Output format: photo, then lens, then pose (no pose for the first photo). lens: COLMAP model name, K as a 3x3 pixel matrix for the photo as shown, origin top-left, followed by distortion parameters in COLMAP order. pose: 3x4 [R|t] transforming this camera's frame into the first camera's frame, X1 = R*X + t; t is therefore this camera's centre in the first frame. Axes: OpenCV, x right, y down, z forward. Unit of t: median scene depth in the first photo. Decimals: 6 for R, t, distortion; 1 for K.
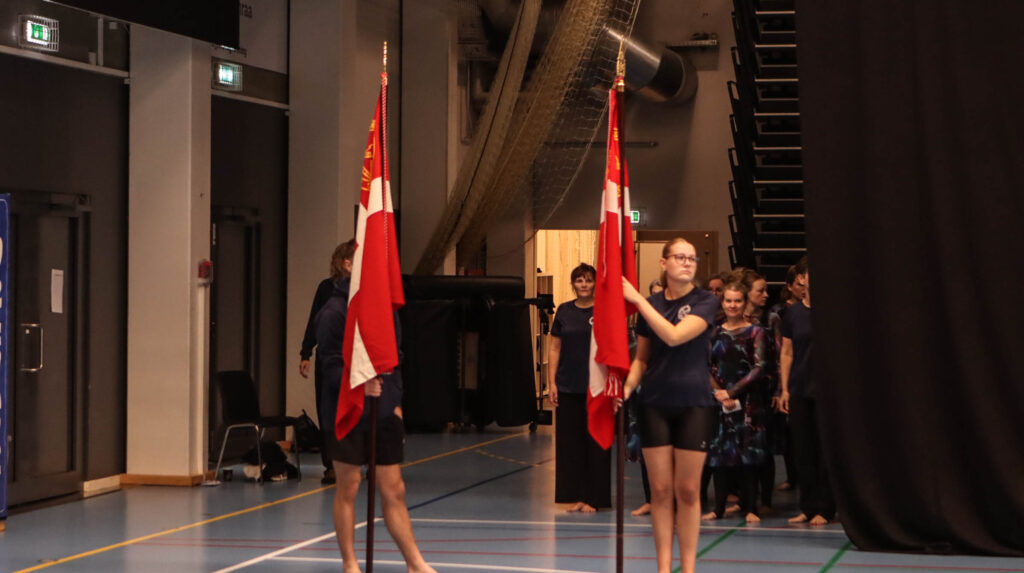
lens RADIAL K [[2832.6, 0, 511.4], [0, 2832.6, 287.0], [0, 0, 1]] dist [-0.037593, 1.533164]
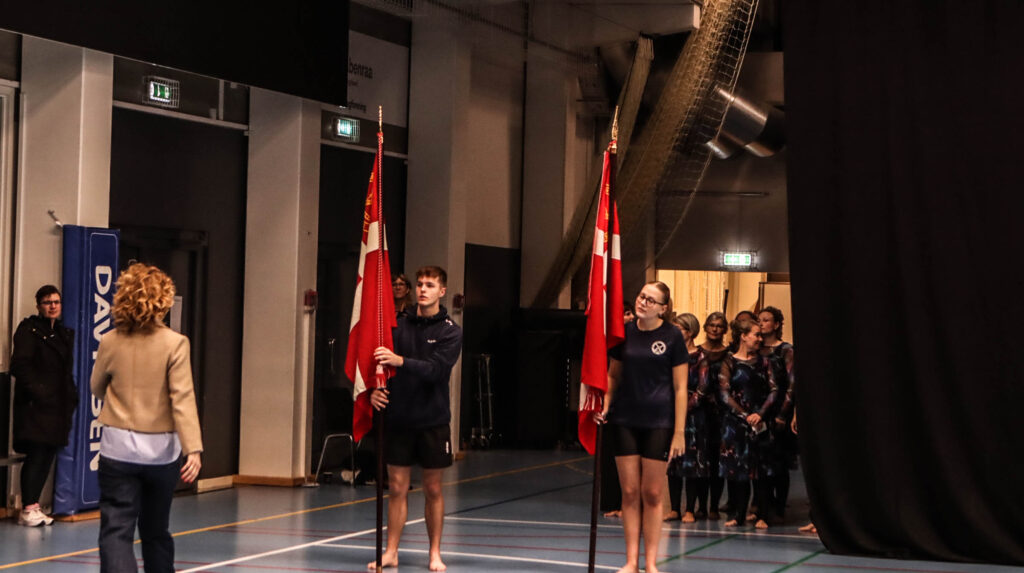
lens RADIAL K [[2687.1, 0, 513.0], [0, 2687.1, 286.0], [0, 0, 1]] dist [0.036876, 0.389097]
pose [[0.996316, 0.020074, -0.083381, 0.064855], [-0.021171, 0.999700, -0.012285, 0.000457], [0.083109, 0.014005, 0.996442, -0.079161]]
